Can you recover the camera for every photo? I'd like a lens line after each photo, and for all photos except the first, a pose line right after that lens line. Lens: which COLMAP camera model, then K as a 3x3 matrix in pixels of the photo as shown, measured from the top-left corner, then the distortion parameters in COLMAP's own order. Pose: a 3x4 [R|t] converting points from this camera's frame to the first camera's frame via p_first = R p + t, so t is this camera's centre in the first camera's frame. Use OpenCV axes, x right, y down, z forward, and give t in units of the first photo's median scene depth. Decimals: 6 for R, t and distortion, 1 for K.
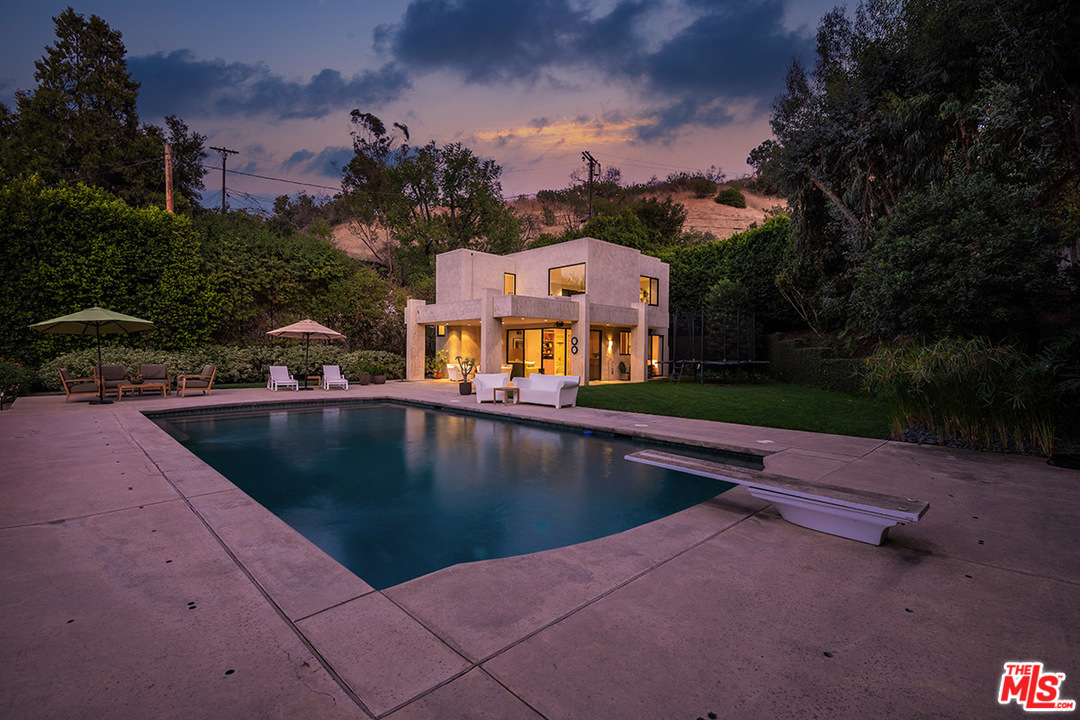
lens RADIAL K [[504.1, 0, 540.0], [0, 504.1, 360.0], [0, 0, 1]] dist [-0.001817, -0.000256]
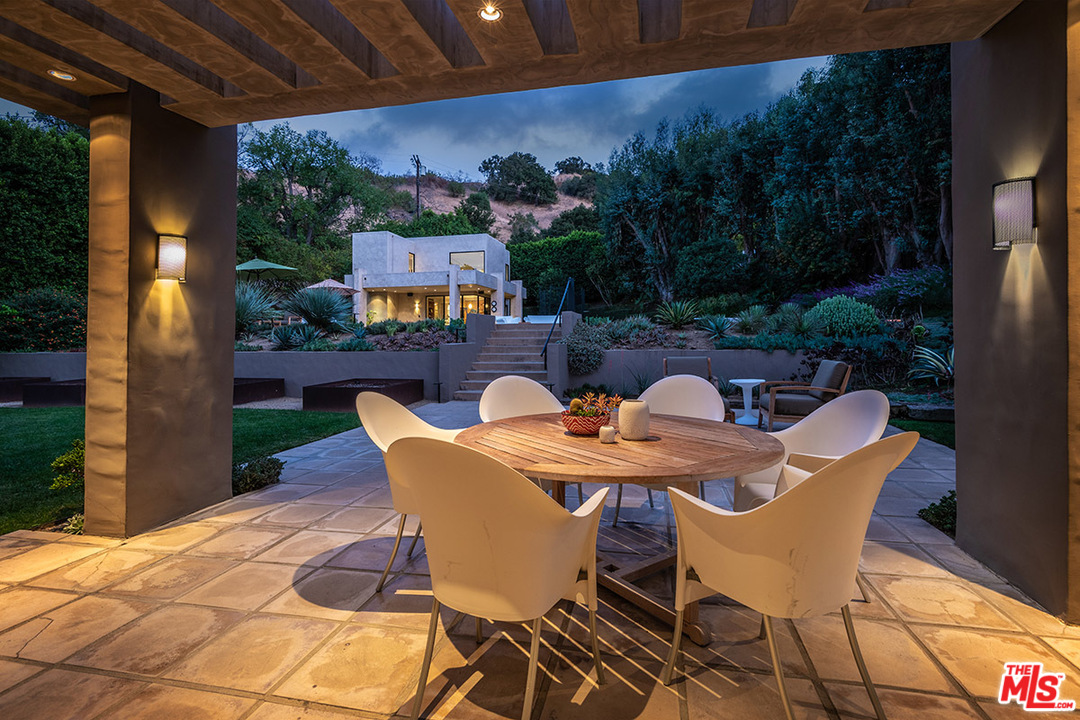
lens RADIAL K [[500.9, 0, 538.4], [0, 500.9, 343.6], [0, 0, 1]] dist [-0.000588, -0.000587]
pose [[0.846079, -0.015506, 0.532832, -0.495726], [0.019067, 0.999818, -0.001180, 0.068852], [-0.532716, 0.011157, 0.846220, -0.260584]]
